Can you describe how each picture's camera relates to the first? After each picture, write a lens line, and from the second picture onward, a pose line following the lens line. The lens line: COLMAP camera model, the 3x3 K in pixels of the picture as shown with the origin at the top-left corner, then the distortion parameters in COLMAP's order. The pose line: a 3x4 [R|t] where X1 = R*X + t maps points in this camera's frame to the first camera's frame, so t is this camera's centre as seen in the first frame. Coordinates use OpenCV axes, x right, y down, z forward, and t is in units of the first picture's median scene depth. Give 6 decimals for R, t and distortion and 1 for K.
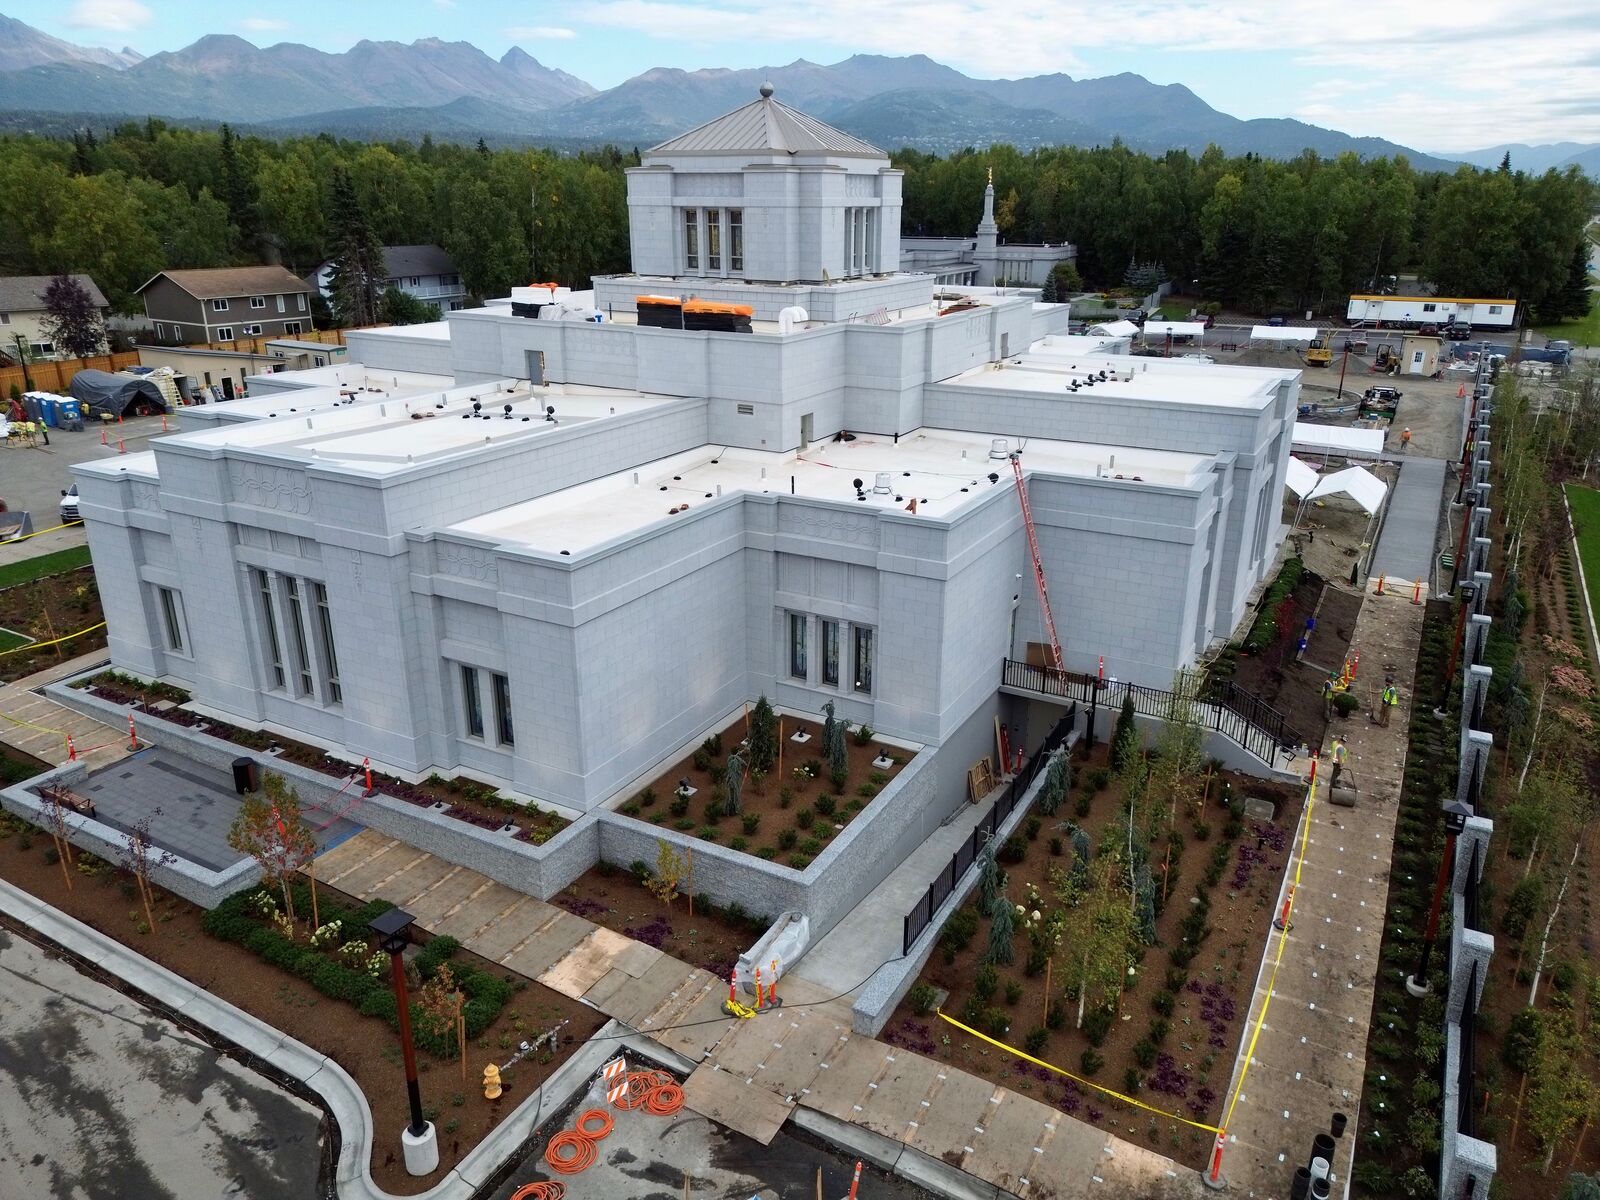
lens RADIAL K [[1125.3, 0, 800.0], [0, 1125.3, 600.0], [0, 0, 1]] dist [0.079204, -0.073492]
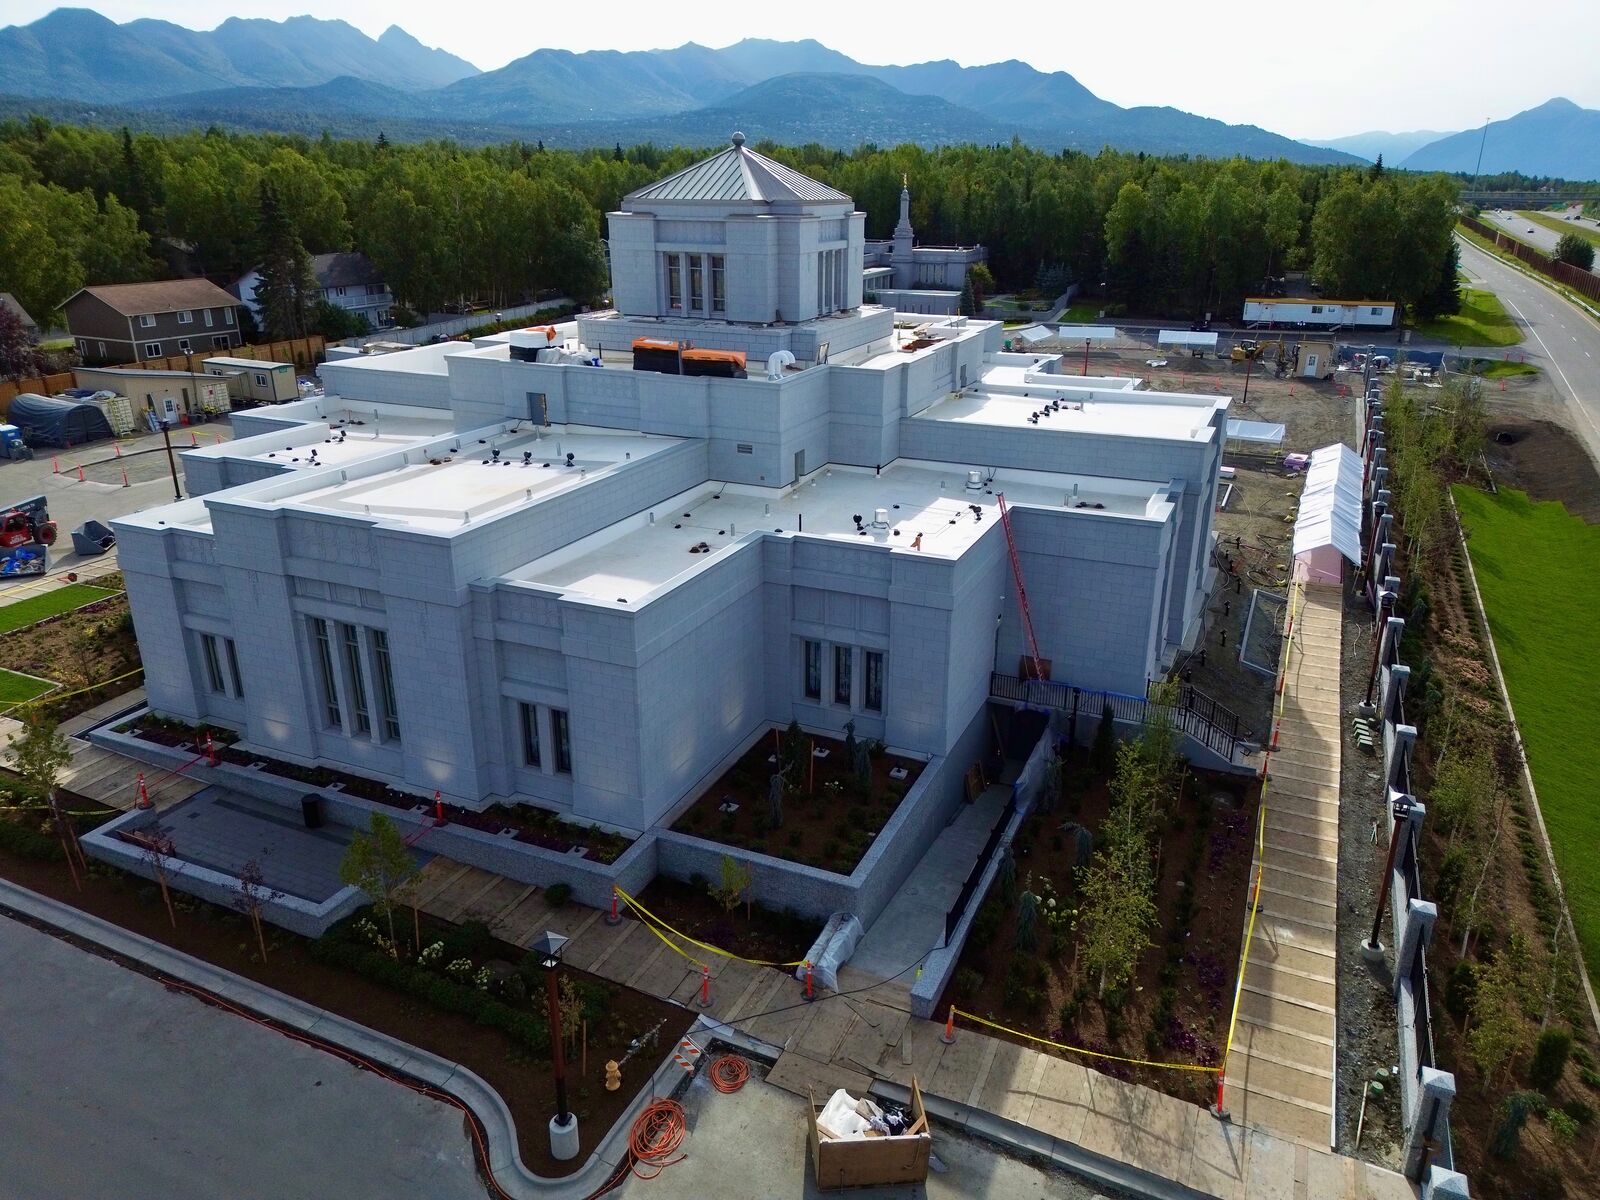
lens RADIAL K [[1125.3, 0, 800.0], [0, 1125.3, 600.0], [0, 0, 1]] dist [0.079204, -0.073492]
pose [[0.996157, -0.029940, 0.082314, -0.089438], [0.028955, 0.999494, 0.013134, -0.036705], [-0.082666, -0.010700, 0.996520, -0.085187]]
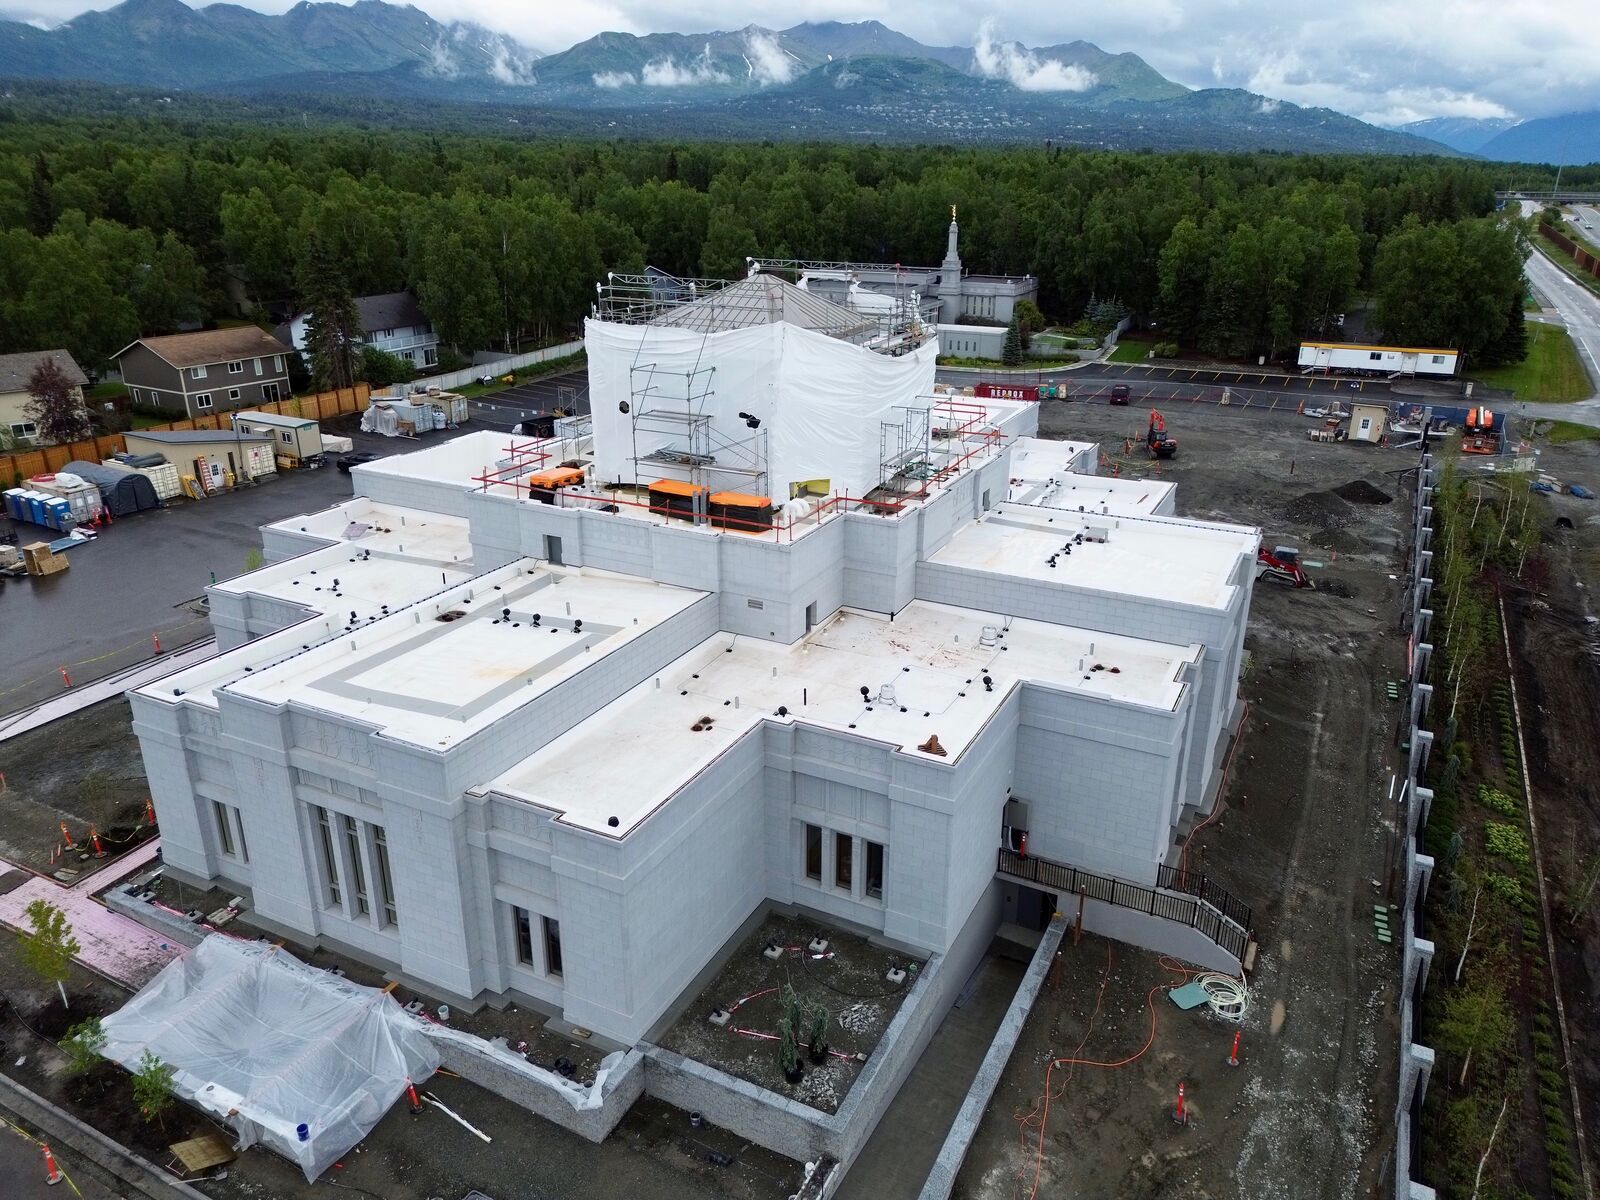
lens RADIAL K [[1125.3, 0, 800.0], [0, 1125.3, 600.0], [0, 0, 1]] dist [0.079204, -0.073492]
pose [[0.999256, -0.011312, 0.036882, -0.045442], [0.010375, 0.999621, 0.025507, -0.201853], [-0.037157, -0.025105, 0.998994, -0.075833]]
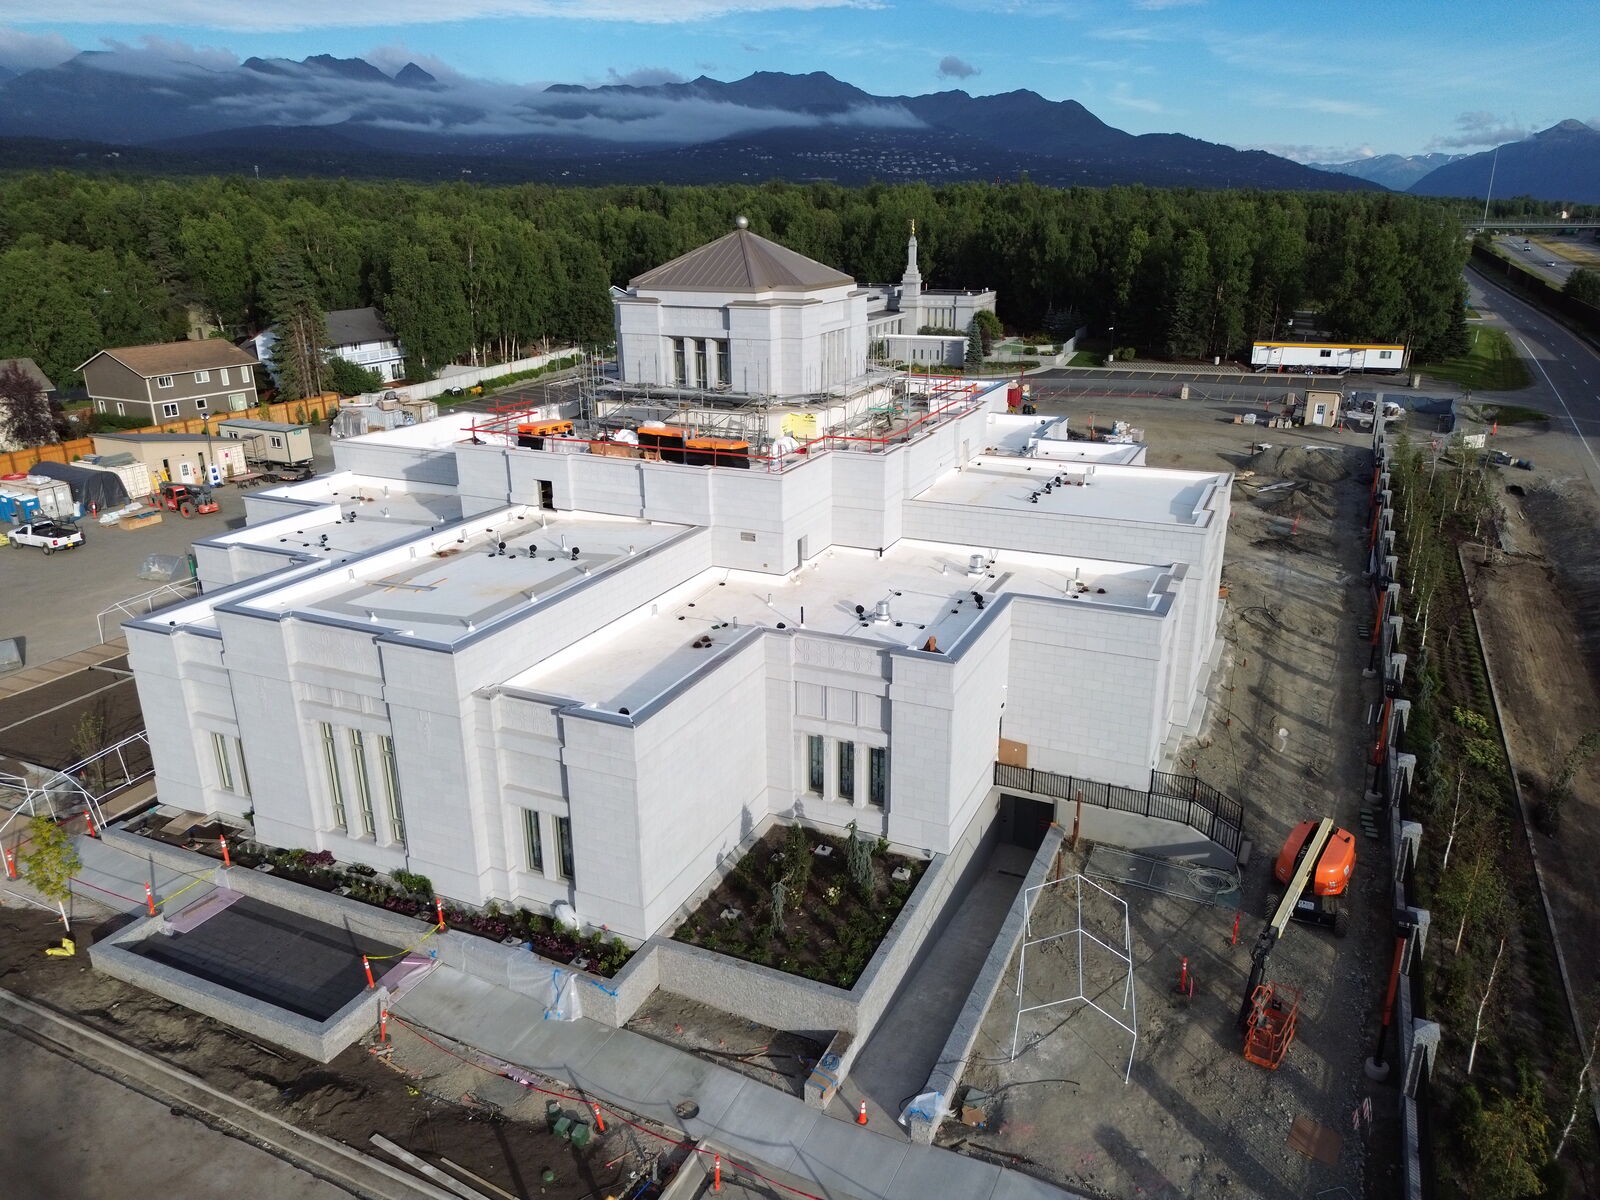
lens RADIAL K [[1125.3, 0, 800.0], [0, 1125.3, 600.0], [0, 0, 1]] dist [0.079204, -0.073492]
pose [[0.996919, -0.035058, 0.070170, -0.077011], [0.035844, 0.999308, -0.009972, -0.095610], [-0.069772, 0.012457, 0.997485, -0.091651]]
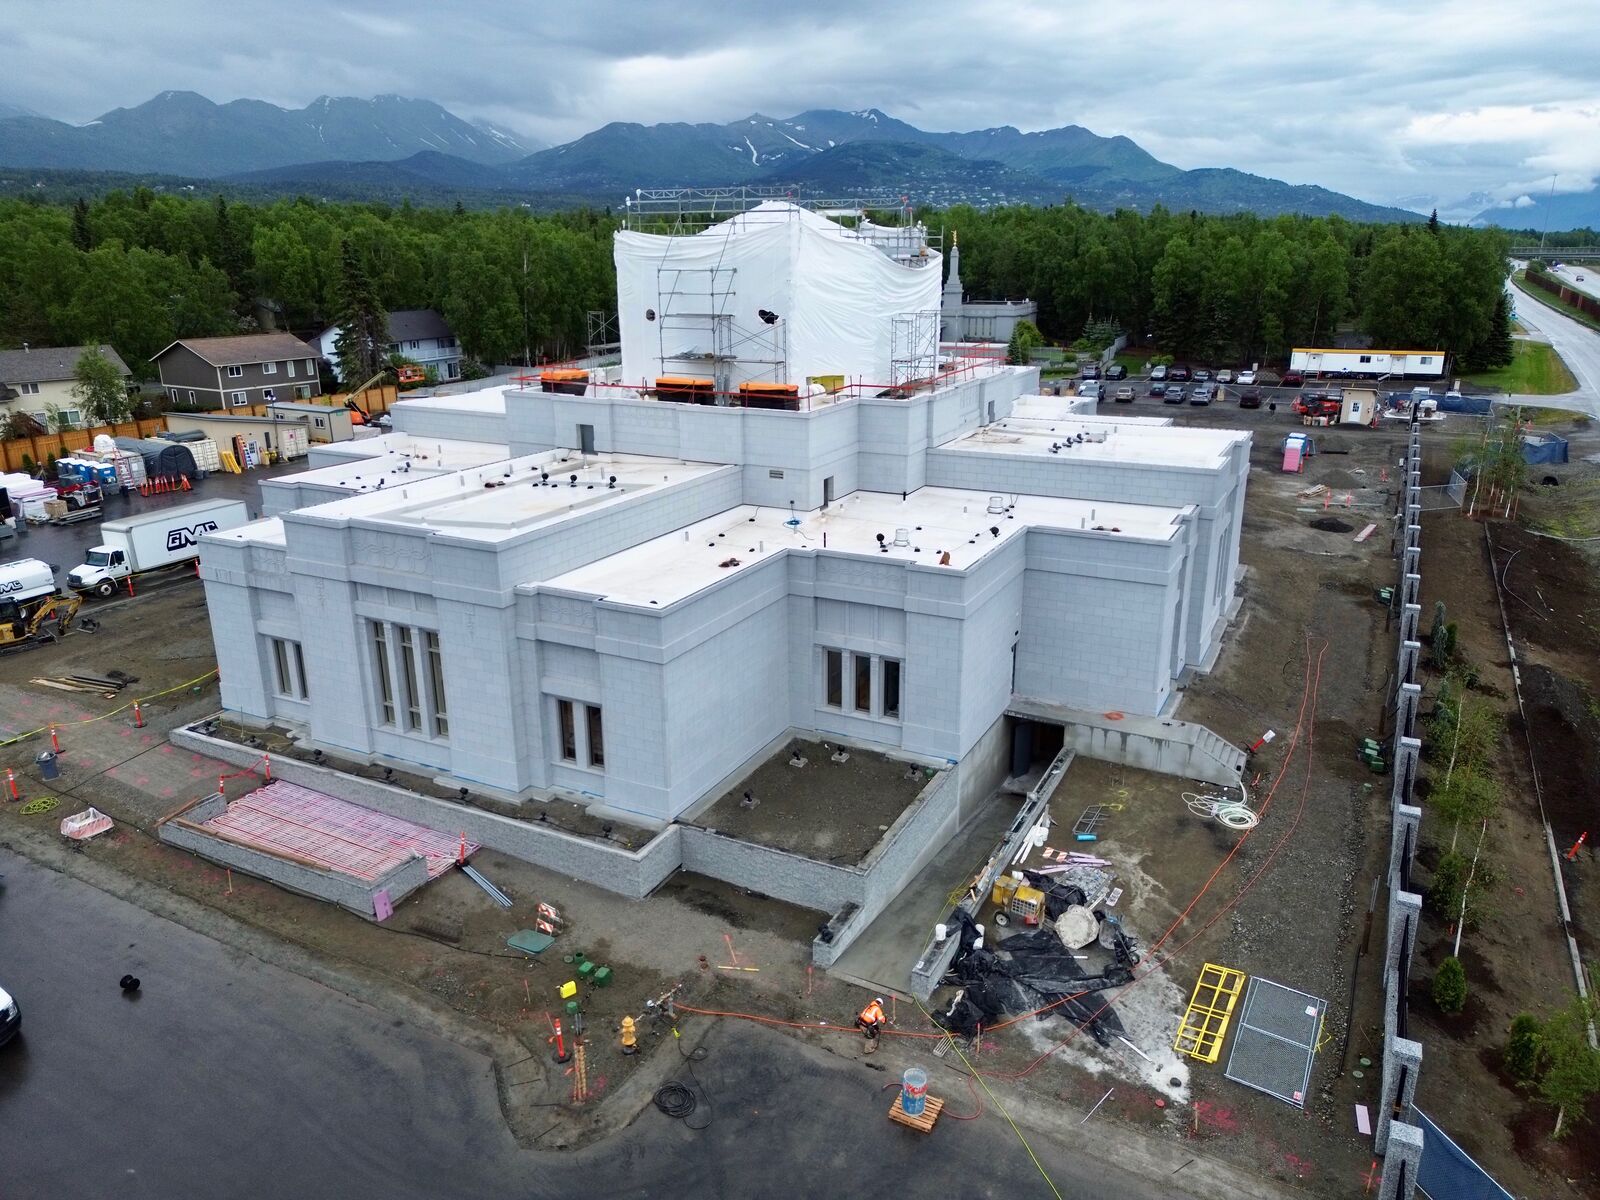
lens RADIAL K [[1120.4, 0, 800.0], [0, 1120.4, 600.0], [0, 0, 1]] dist [0.085338, -0.079005]
pose [[0.999329, -0.017787, 0.032004, -0.063443], [0.018968, 0.999136, -0.036986, 0.001927], [-0.031319, 0.037569, 0.998803, -0.139590]]
